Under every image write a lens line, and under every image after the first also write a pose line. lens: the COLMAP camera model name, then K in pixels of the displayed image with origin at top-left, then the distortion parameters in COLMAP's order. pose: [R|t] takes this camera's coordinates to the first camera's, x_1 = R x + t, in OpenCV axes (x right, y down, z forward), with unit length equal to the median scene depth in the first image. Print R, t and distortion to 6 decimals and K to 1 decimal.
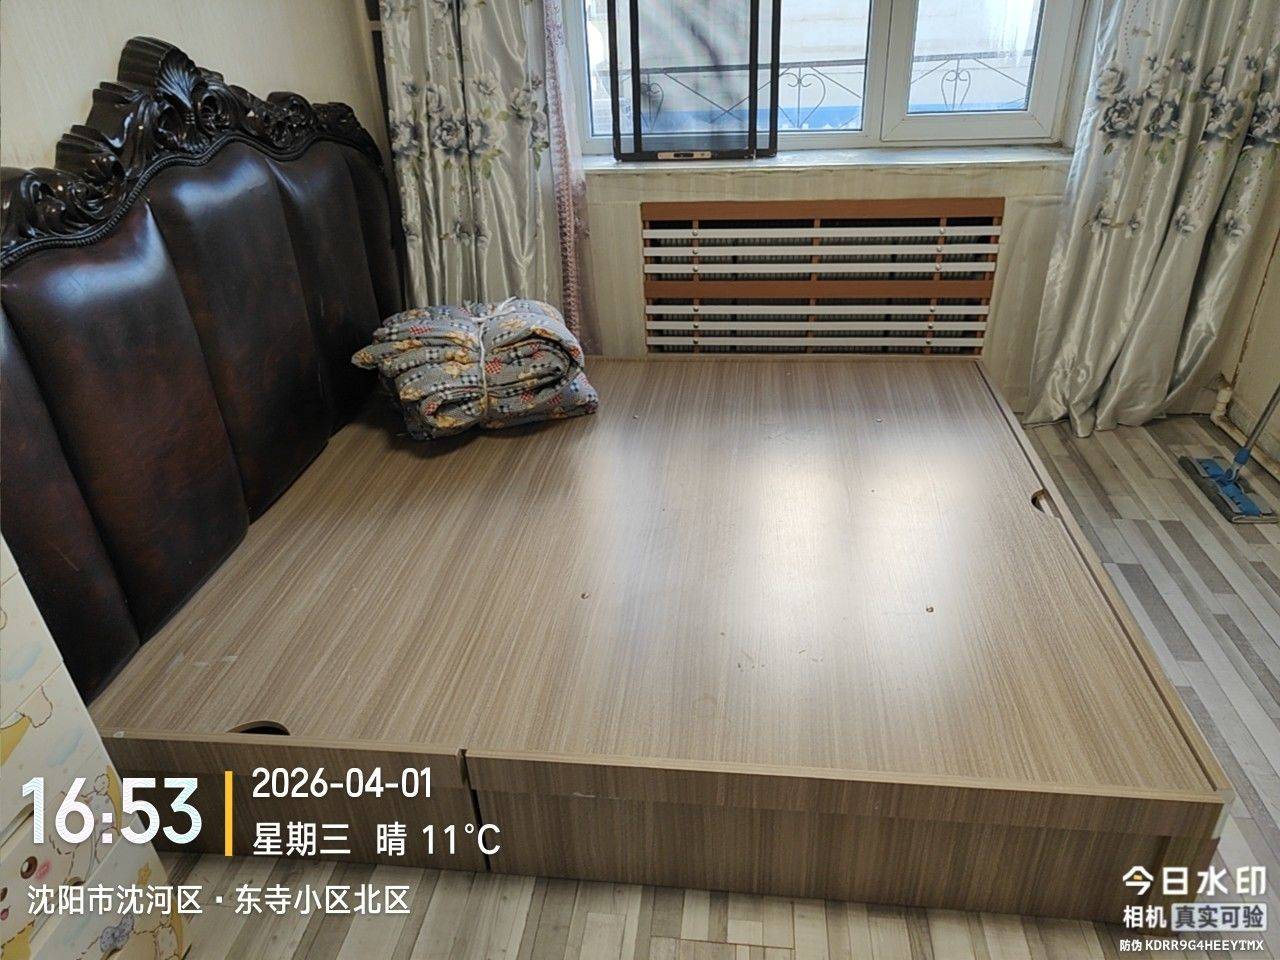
lens RADIAL K [[877.2, 0, 642.8], [0, 877.2, 479.6], [0, 0, 1]] dist [0.007824, -0.007872]
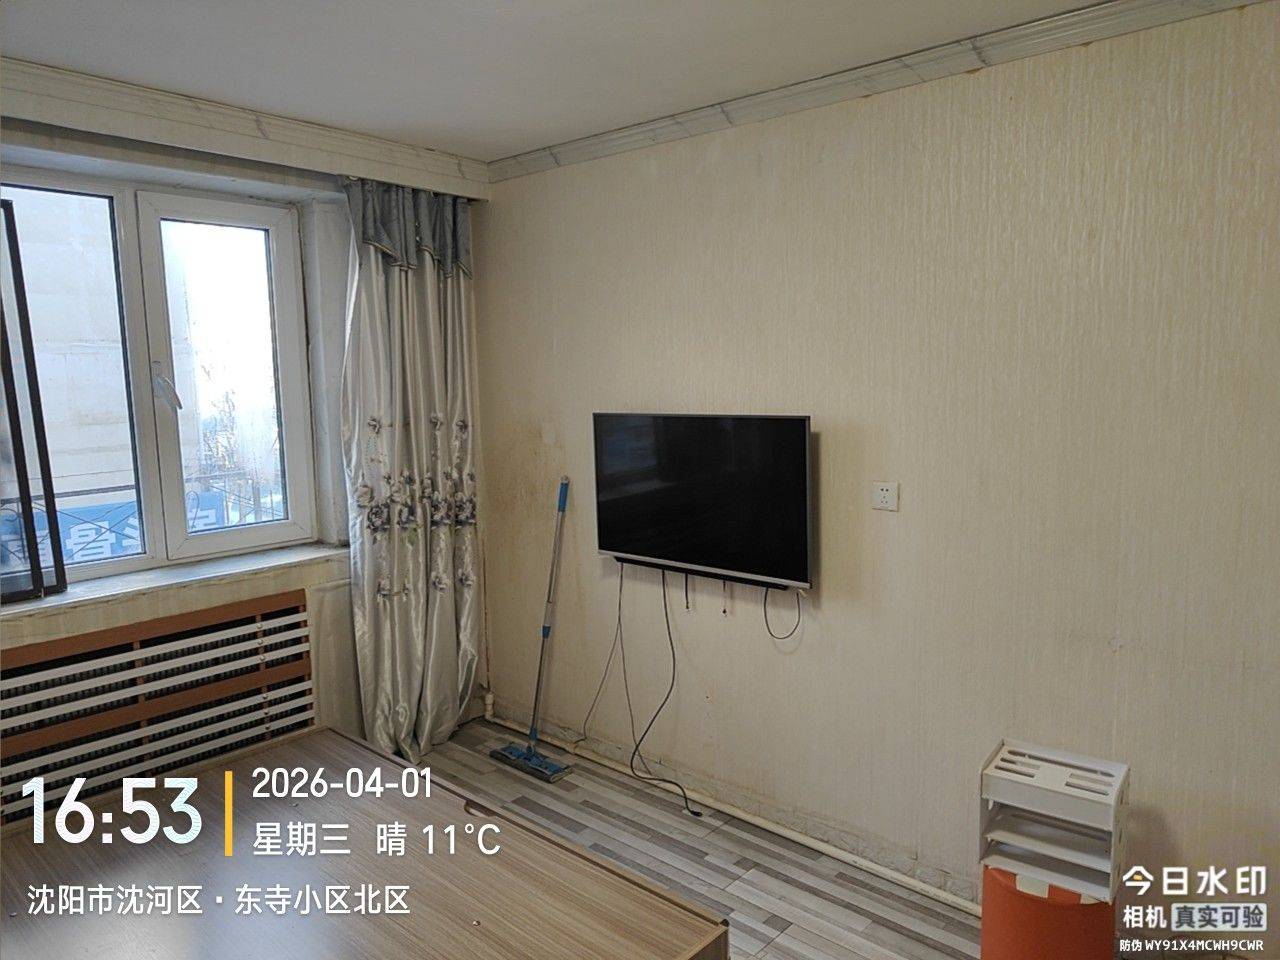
lens RADIAL K [[877.2, 0, 642.3], [0, 877.2, 477.7], [0, 0, 1]] dist [0.007824, -0.007872]
pose [[0.577602, -0.069366, 0.813366, -0.270163], [0.396168, 0.894999, -0.205006, -0.033109], [-0.713741, 0.440642, 0.544434, -0.029566]]
